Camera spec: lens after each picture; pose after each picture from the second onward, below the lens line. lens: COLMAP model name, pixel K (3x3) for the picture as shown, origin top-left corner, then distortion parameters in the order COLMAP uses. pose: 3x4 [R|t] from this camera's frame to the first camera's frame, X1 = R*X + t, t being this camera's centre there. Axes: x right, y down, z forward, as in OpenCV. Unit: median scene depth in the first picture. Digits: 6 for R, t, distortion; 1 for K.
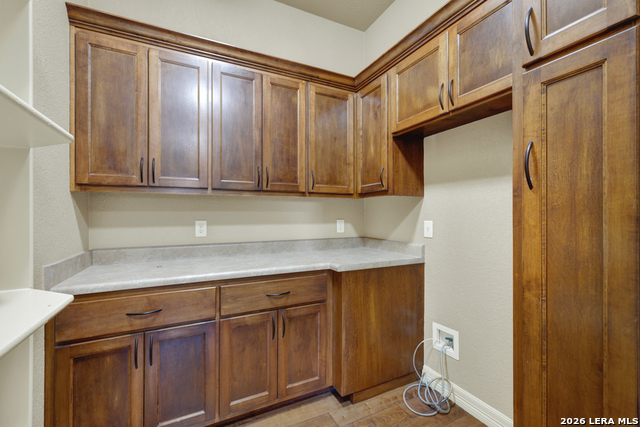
lens RADIAL K [[278.9, 0, 320.0], [0, 278.9, 213.5], [0, 0, 1]] dist [0.002474, 0.000369]
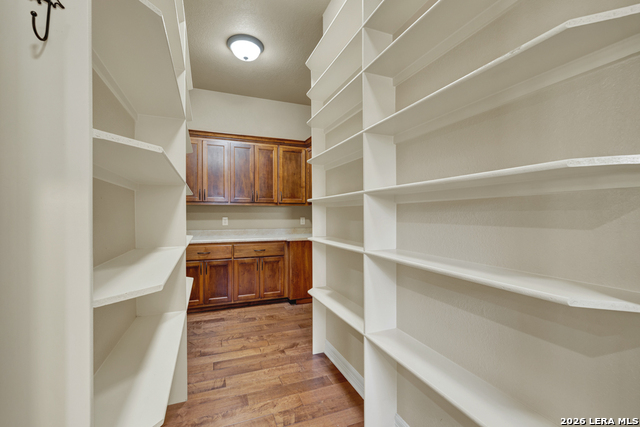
lens RADIAL K [[278.9, 0, 320.0], [0, 278.9, 213.5], [0, 0, 1]] dist [0.002474, 0.000369]
pose [[0.997619, -0.003496, -0.068881, 0.422086], [0.003300, 0.999990, -0.002950, 0.005796], [0.068890, 0.002716, 0.997621, -1.027907]]
